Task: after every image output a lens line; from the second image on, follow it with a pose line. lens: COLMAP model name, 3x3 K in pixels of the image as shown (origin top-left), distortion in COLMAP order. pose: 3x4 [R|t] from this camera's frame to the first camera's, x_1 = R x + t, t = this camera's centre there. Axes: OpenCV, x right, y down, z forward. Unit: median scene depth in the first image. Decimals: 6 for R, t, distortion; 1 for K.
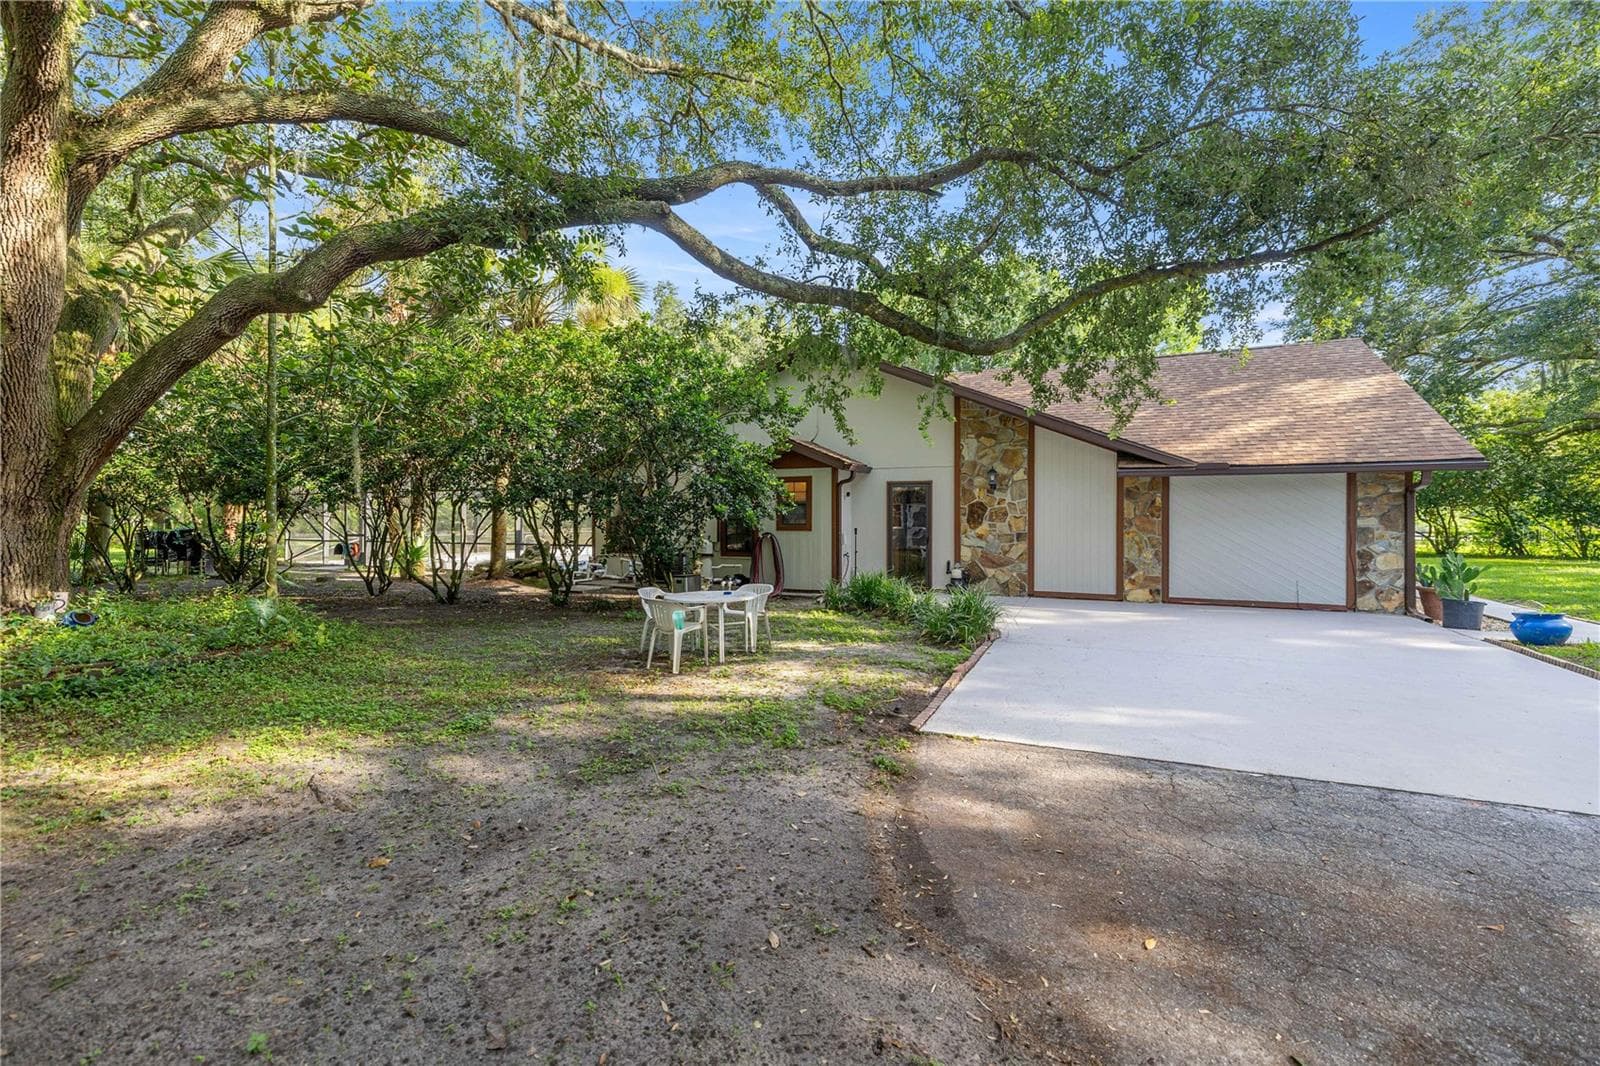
lens RADIAL K [[656.1, 0, 800.0], [0, 656.1, 533.0], [0, 0, 1]] dist [-0.000933, -0.000224]
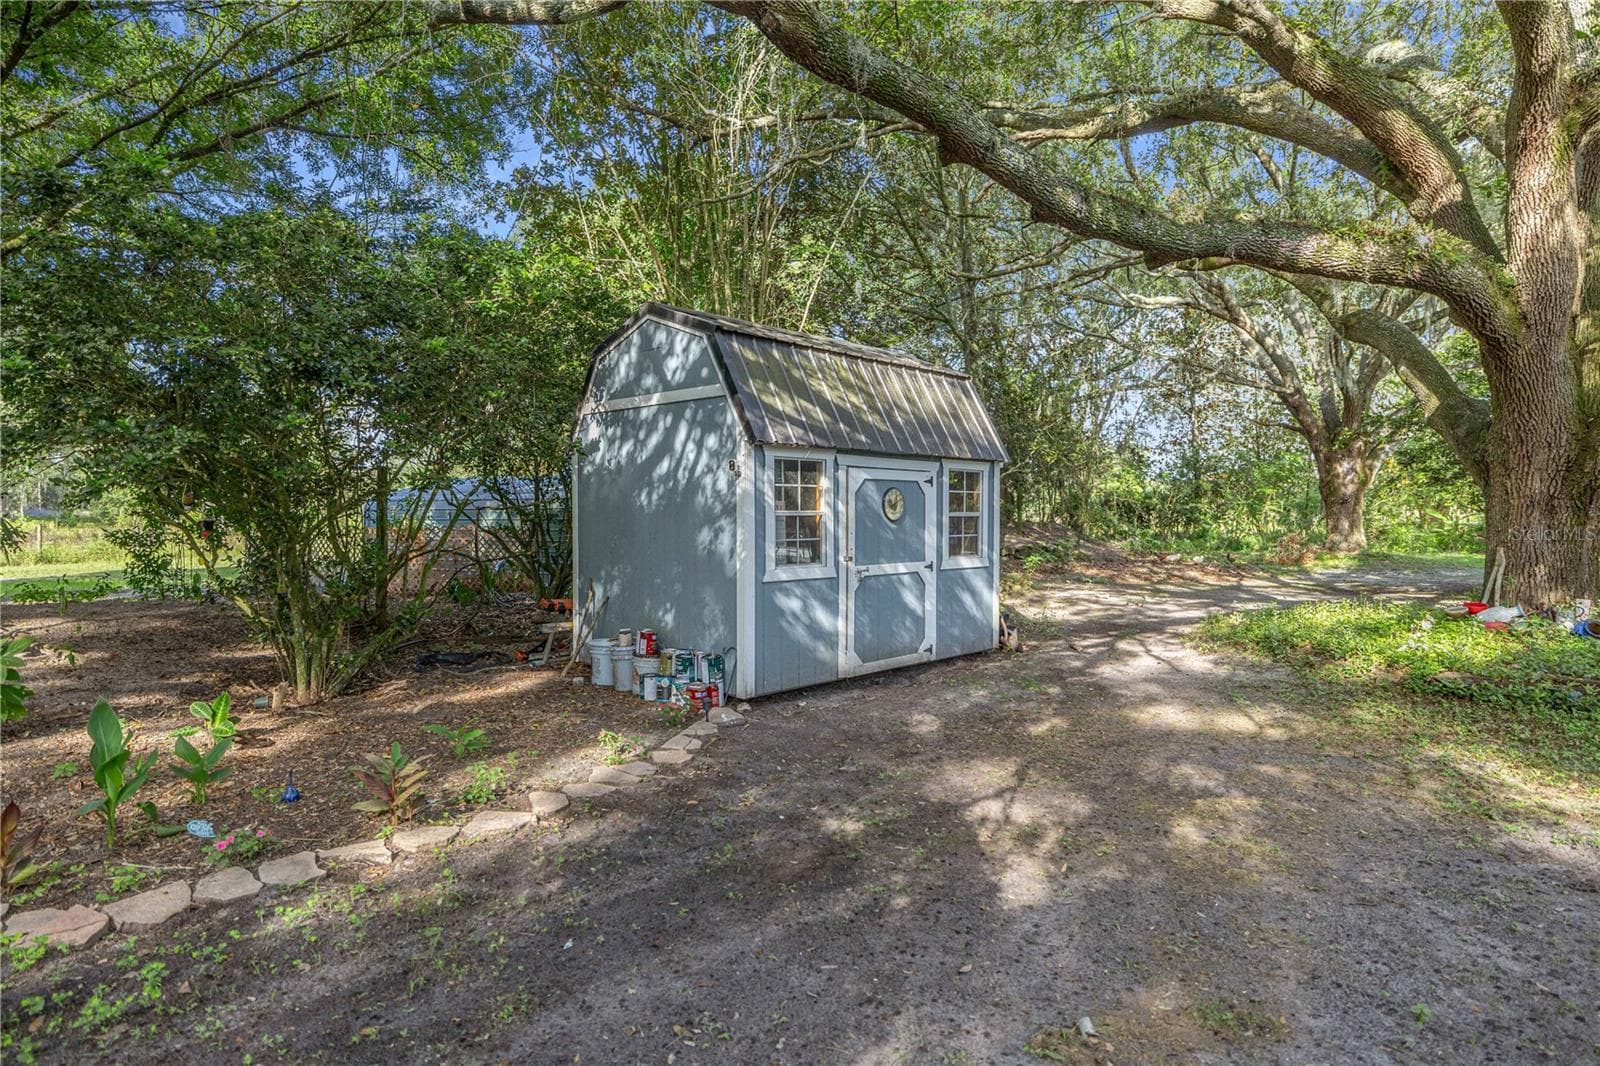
lens RADIAL K [[882.8, 0, 800.0], [0, 882.8, 533.0], [0, 0, 1]] dist [-0.000158, -0.000153]
pose [[-0.097636, 0.005491, -0.995207, 0.332223], [-0.006743, 0.999958, 0.006179, -0.002259], [0.995199, 0.007314, -0.097595, 0.059421]]
